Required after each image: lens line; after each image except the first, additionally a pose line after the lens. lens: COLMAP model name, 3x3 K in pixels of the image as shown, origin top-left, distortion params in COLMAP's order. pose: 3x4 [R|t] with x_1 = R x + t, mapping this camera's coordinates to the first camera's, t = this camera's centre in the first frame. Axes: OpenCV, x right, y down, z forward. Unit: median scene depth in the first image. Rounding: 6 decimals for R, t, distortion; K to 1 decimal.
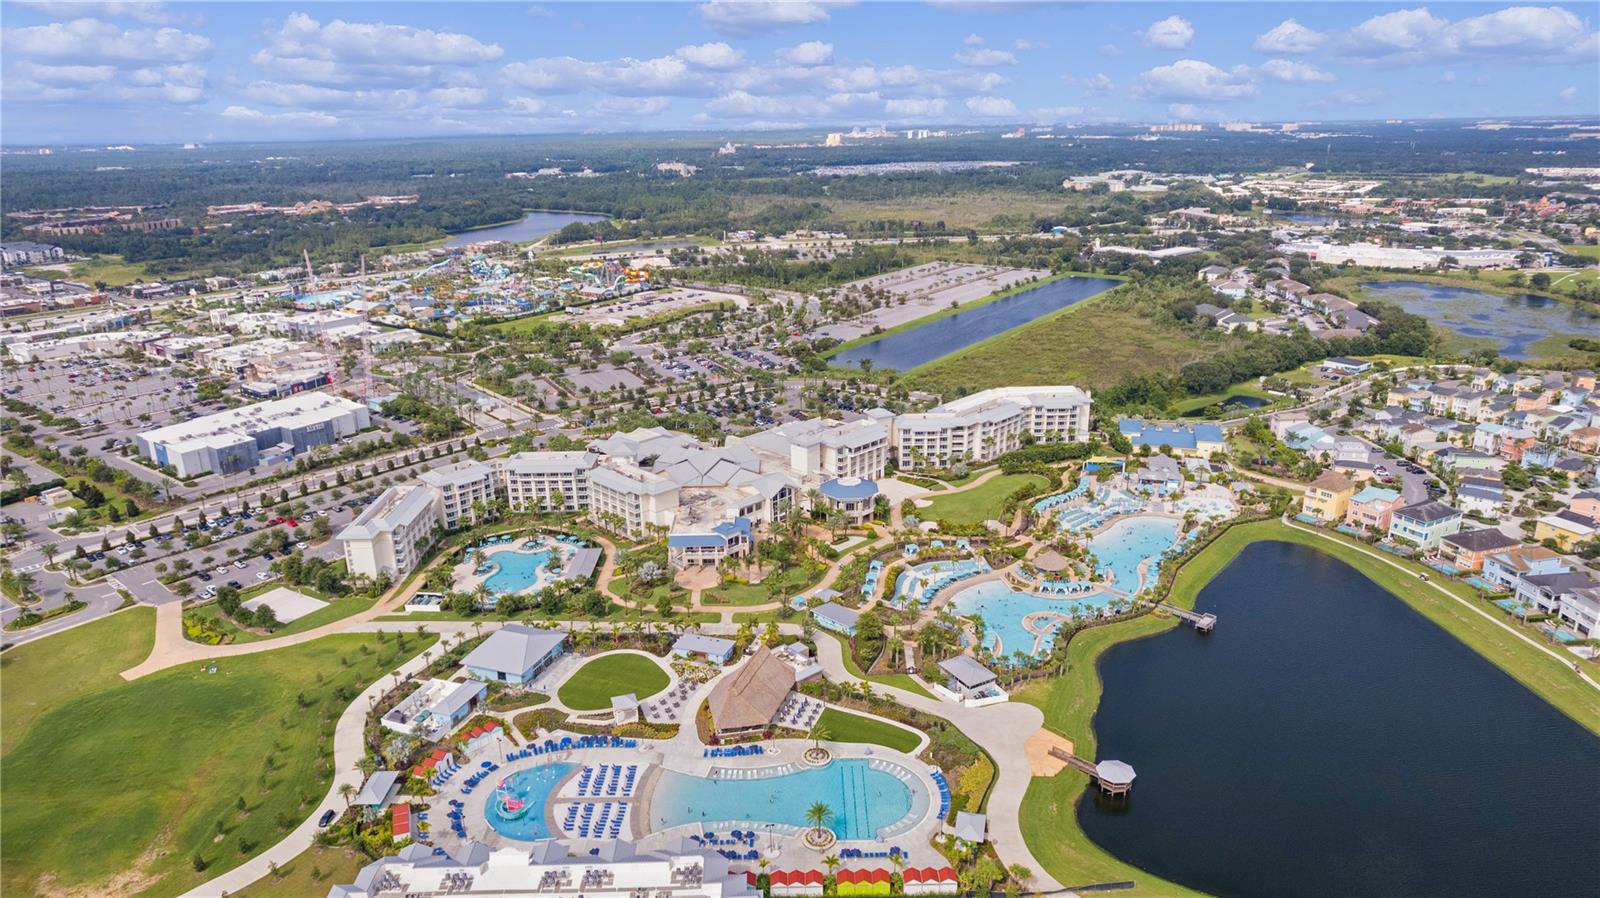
lens RADIAL K [[1020.6, 0, 800.0], [0, 1020.6, 449.0], [0, 0, 1]] dist [-0.073167, 0.063241]
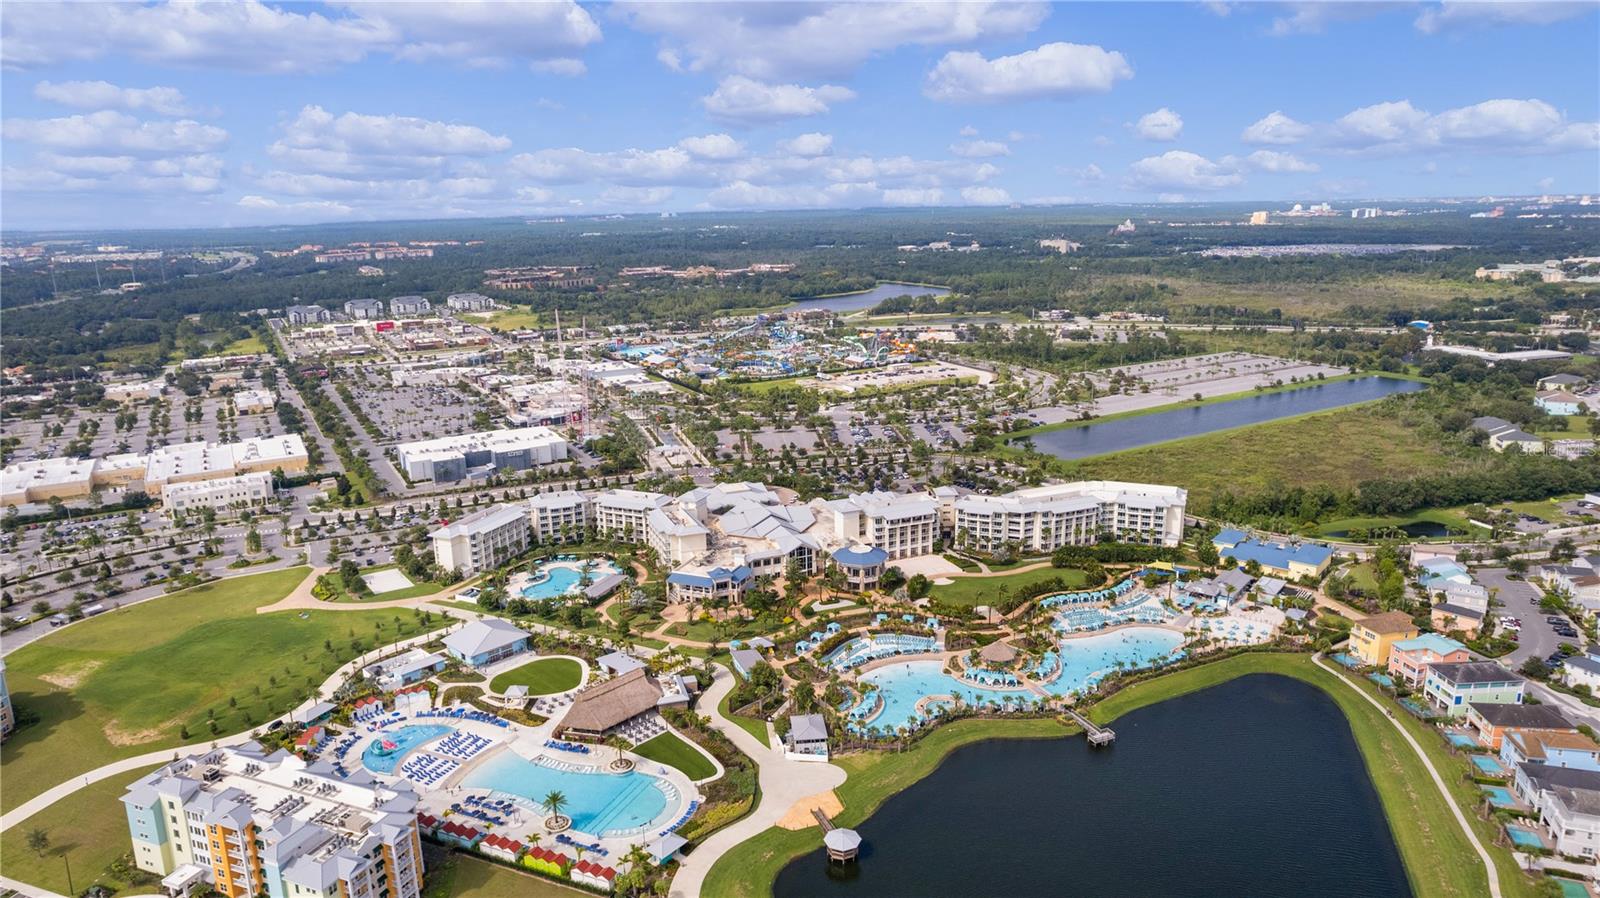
lens RADIAL K [[1020.6, 0, 800.0], [0, 1020.6, 449.0], [0, 0, 1]] dist [-0.073167, 0.063241]
pose [[0.915278, 0.093512, -0.391819, 0.345973], [-0.120080, 0.991798, -0.043800, -0.015291], [0.384510, 0.087139, 0.918999, -0.005418]]
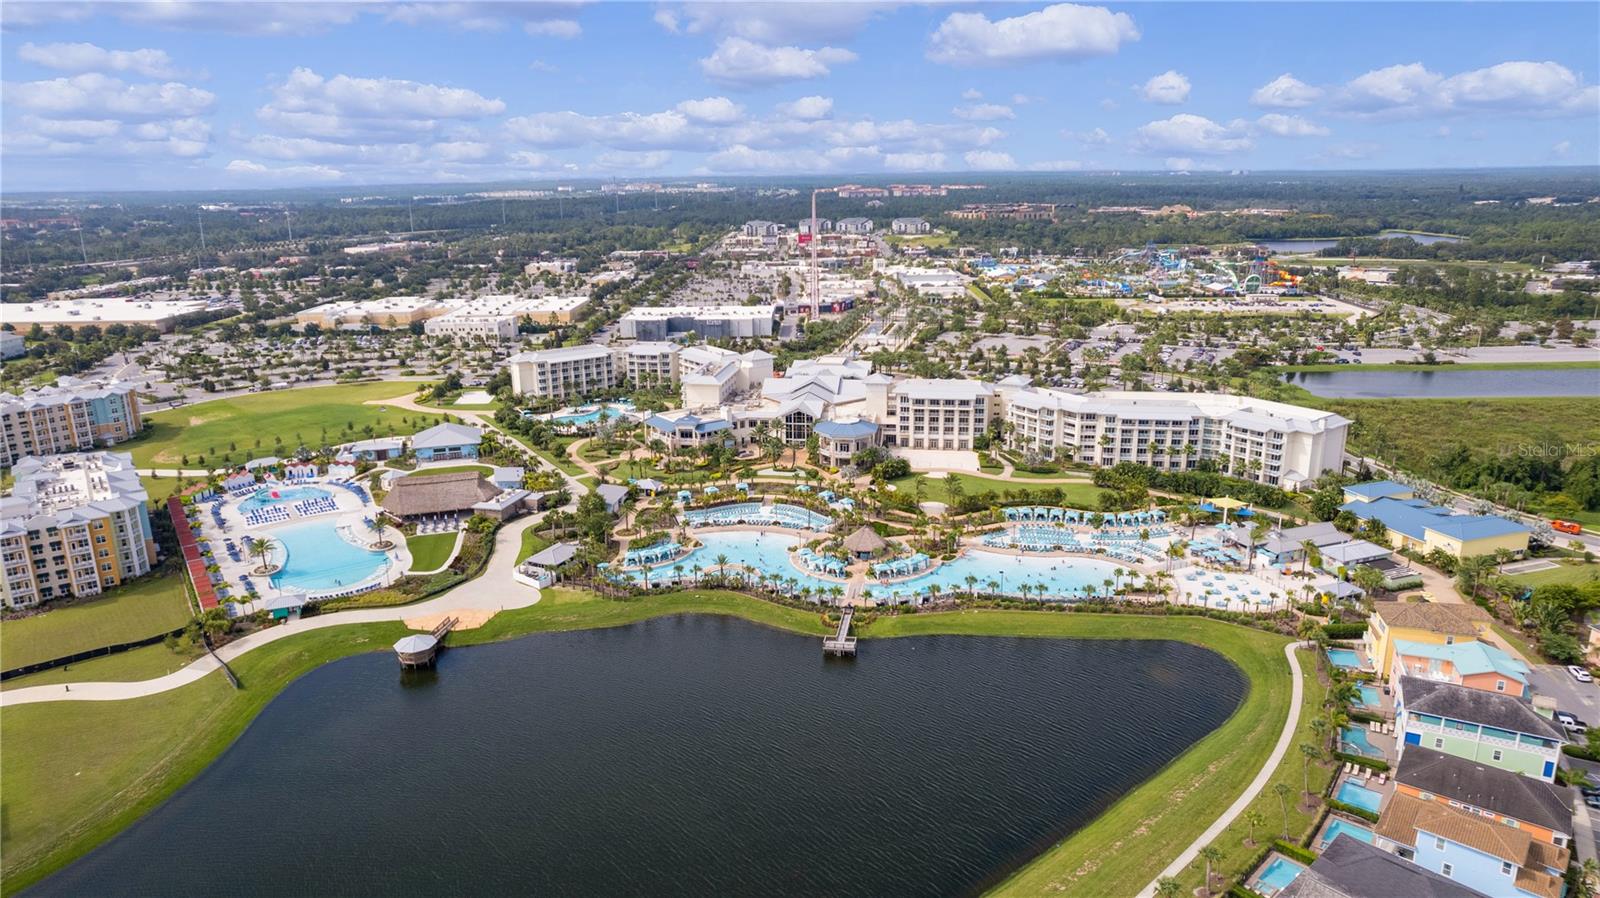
lens RADIAL K [[1020.6, 0, 800.0], [0, 1020.6, 449.0], [0, 0, 1]] dist [-0.073167, 0.063241]
pose [[0.569095, 0.223538, -0.791304, 0.652791], [-0.249765, 0.963863, 0.092657, -0.014996], [0.783421, 0.144909, 0.604362, 0.372202]]
